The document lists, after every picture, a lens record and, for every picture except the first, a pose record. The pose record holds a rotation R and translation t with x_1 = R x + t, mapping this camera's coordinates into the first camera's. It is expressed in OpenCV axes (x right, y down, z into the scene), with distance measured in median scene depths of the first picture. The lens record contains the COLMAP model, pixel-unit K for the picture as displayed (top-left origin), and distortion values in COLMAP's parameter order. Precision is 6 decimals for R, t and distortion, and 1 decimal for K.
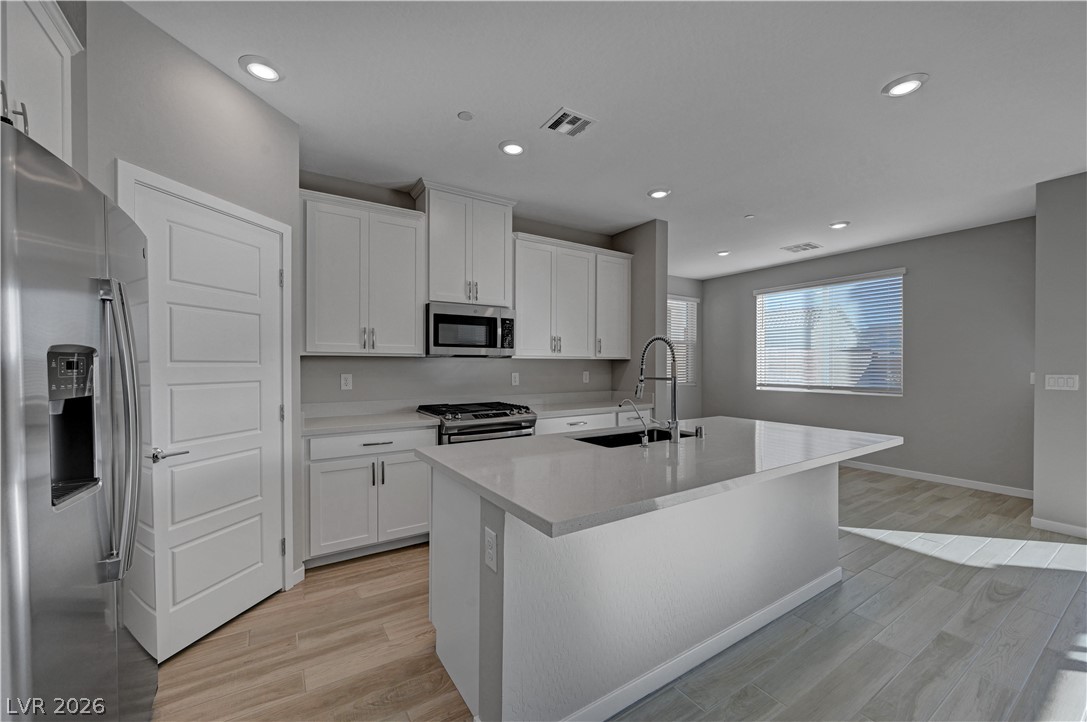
lens RADIAL K [[430.0, 0, 545.7], [0, 430.0, 368.3], [0, 0, 1]] dist [-0.000020, -0.000340]
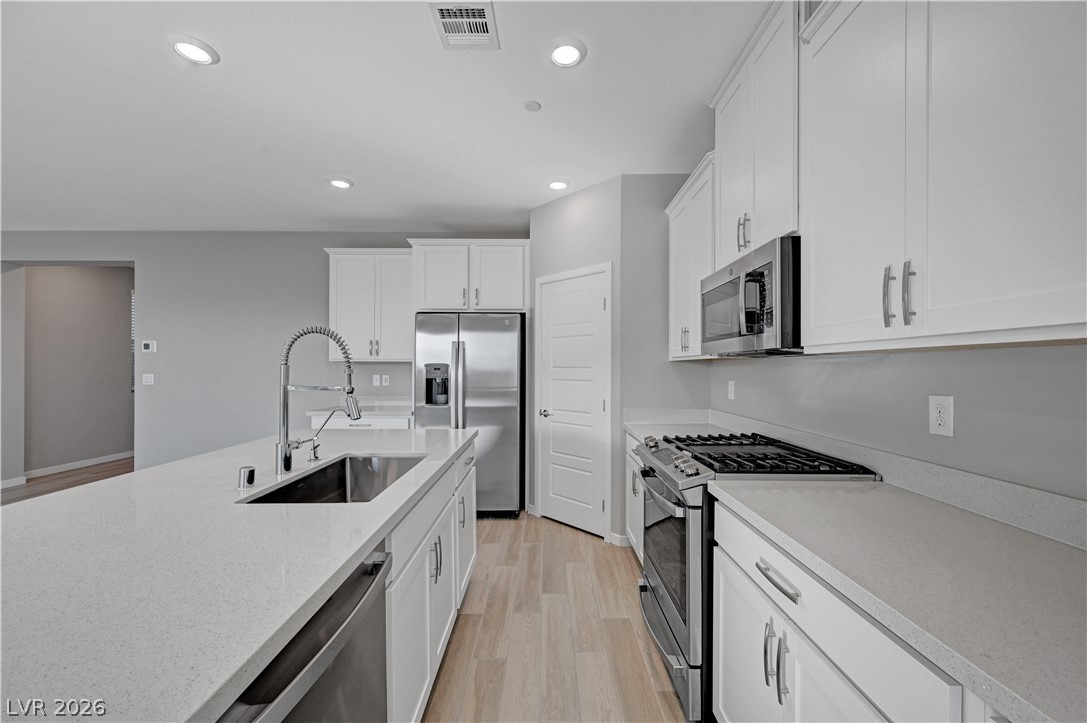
lens RADIAL K [[430.0, 0, 545.0], [0, 430.0, 371.3], [0, 0, 1]] dist [-0.000020, -0.000340]
pose [[-0.544264, 0.003673, -0.838906, 0.558787], [-0.009194, 0.999904, 0.010343, -0.013110], [0.838863, 0.013342, -0.544178, 1.458652]]
